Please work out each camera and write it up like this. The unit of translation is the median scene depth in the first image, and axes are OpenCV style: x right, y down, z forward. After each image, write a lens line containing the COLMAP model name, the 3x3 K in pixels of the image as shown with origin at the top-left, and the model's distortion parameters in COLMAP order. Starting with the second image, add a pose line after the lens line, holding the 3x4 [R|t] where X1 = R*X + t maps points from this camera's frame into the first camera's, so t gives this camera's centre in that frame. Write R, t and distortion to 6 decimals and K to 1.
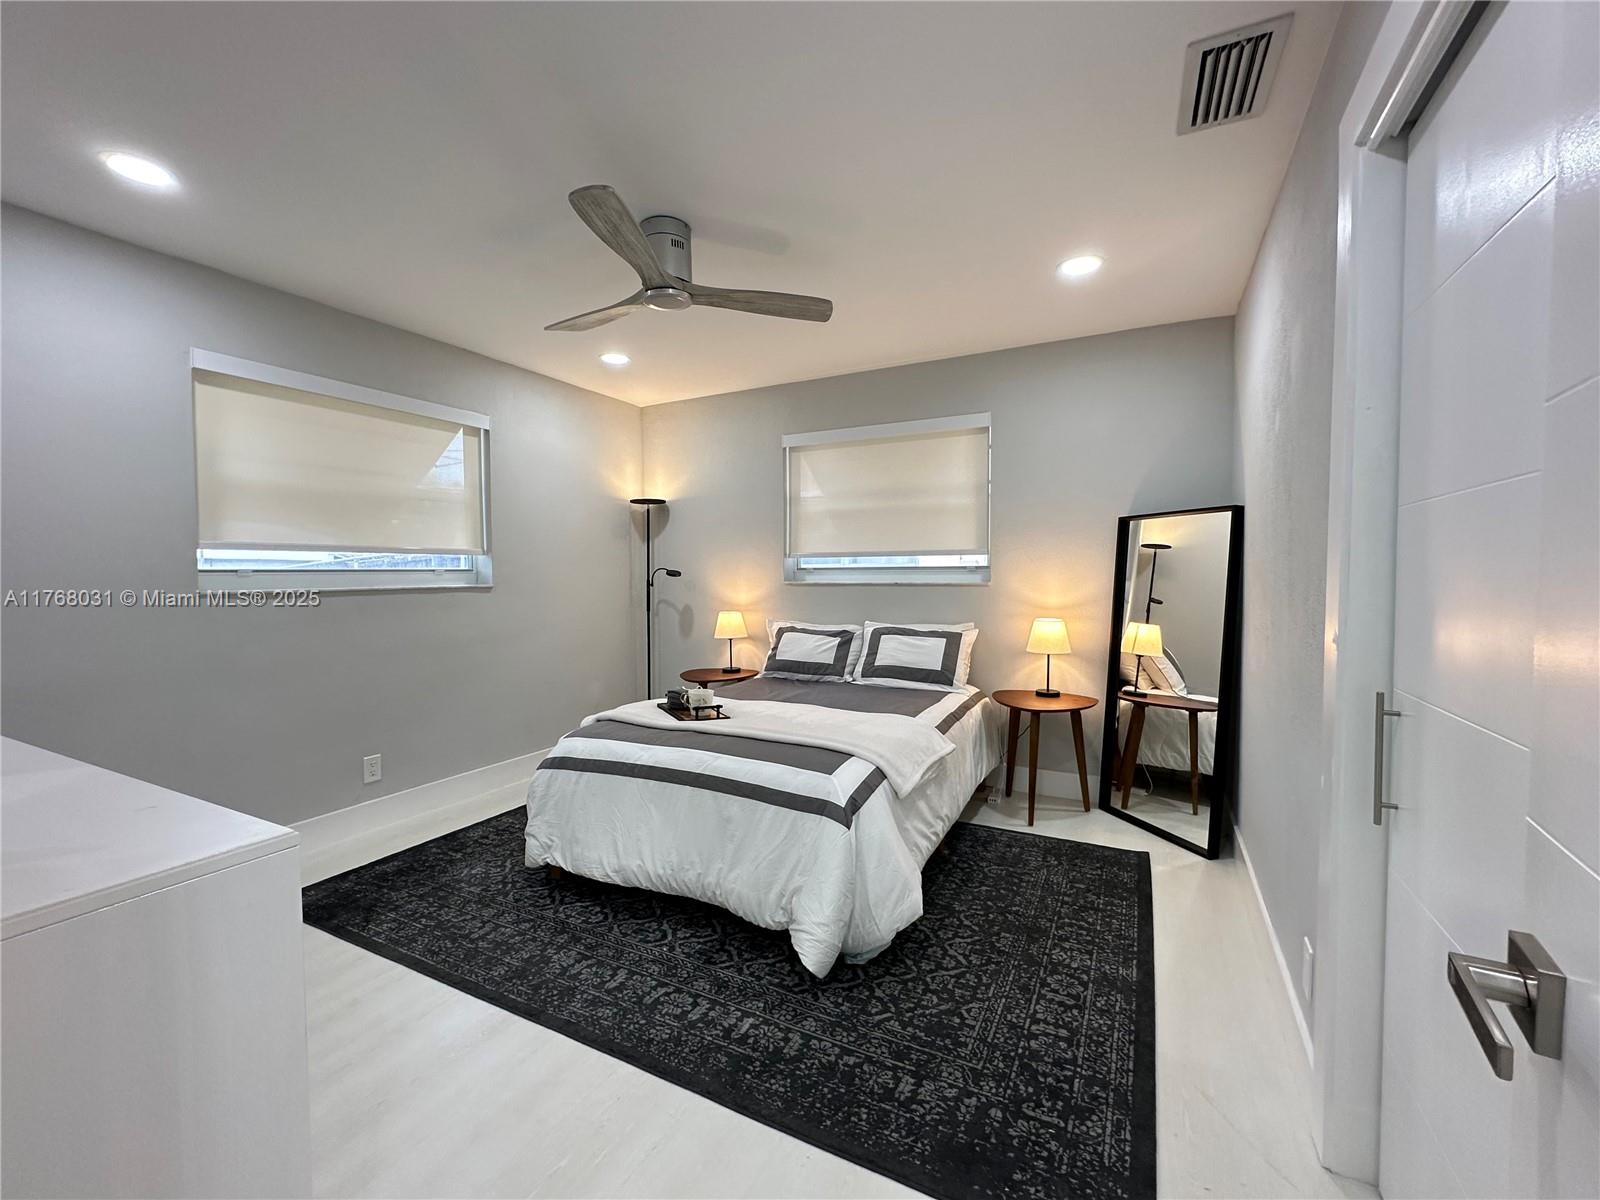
lens RADIAL K [[668.0, 0, 797.7], [0, 668.0, 600.9], [0, 0, 1]] dist [-0.000733, -0.000022]
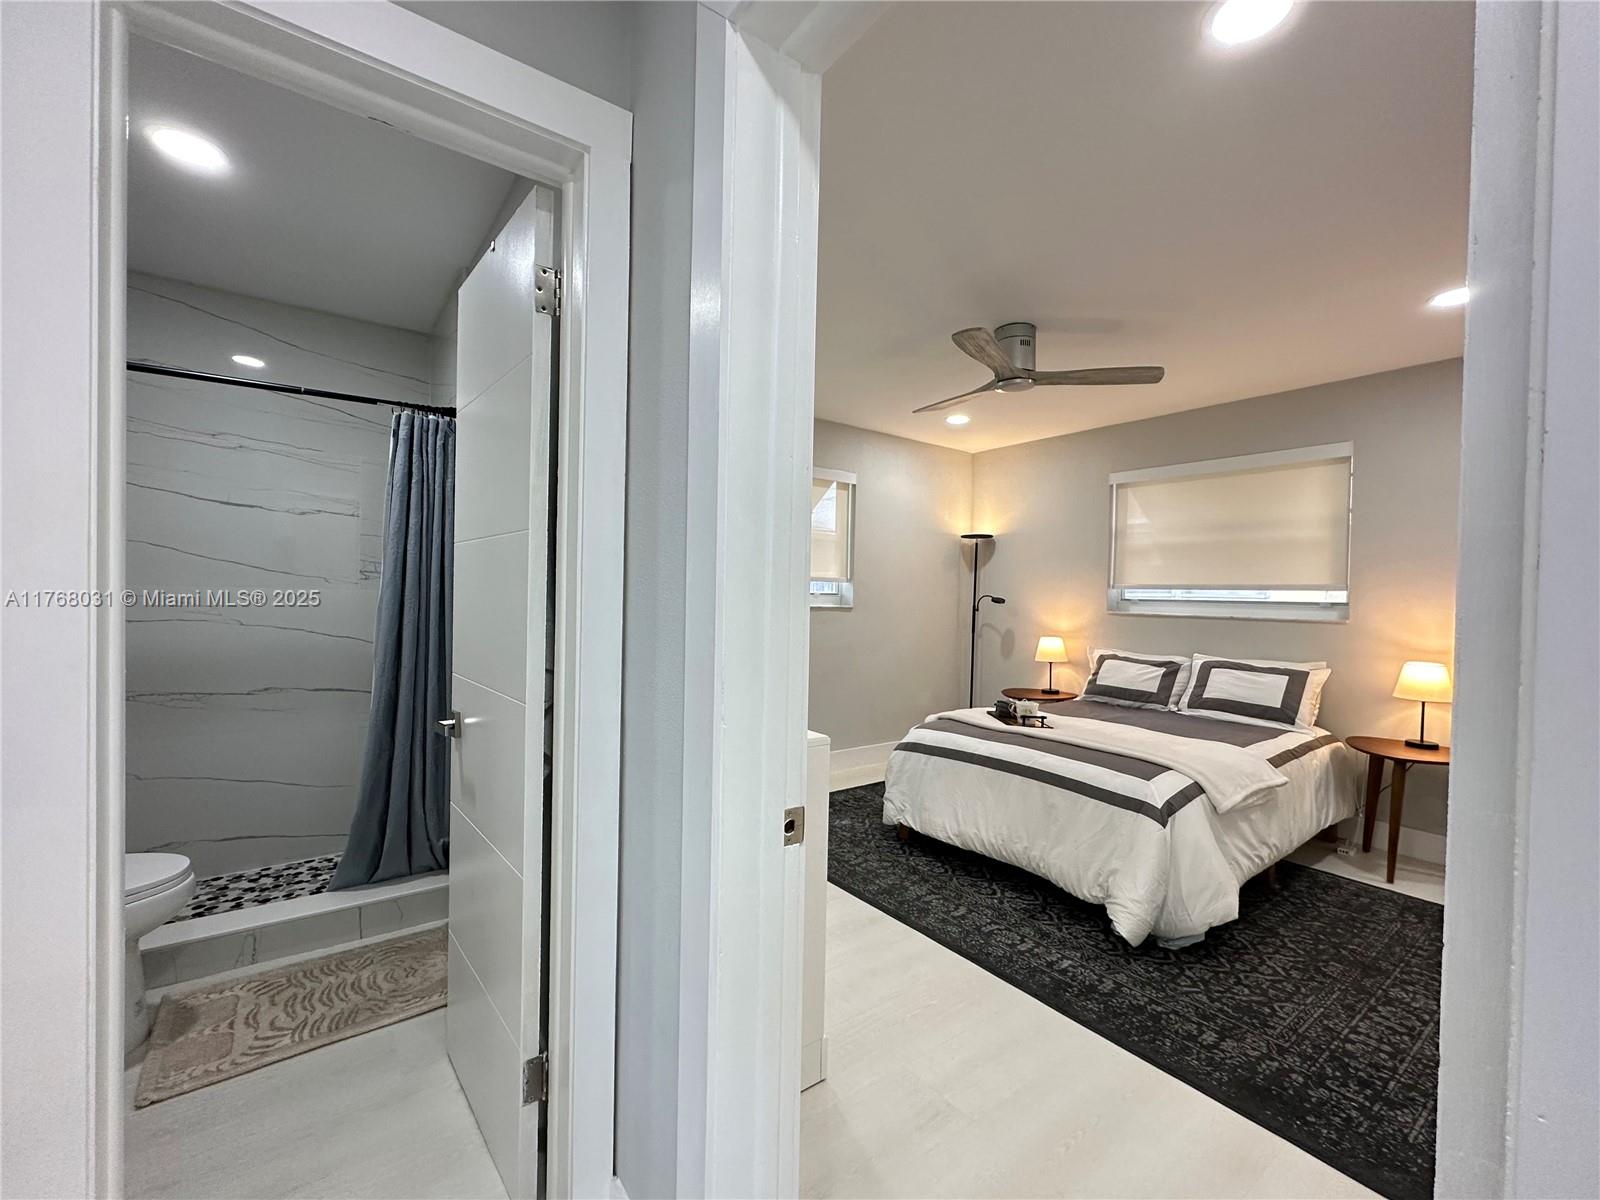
lens RADIAL K [[668.0, 0, 797.7], [0, 668.0, 600.9], [0, 0, 1]] dist [-0.000733, -0.000022]
pose [[0.900141, 0.029220, -0.434617, -0.003245], [-0.043950, 0.998748, -0.023878, 0.001812], [0.433375, 0.040595, 0.900299, -0.263965]]
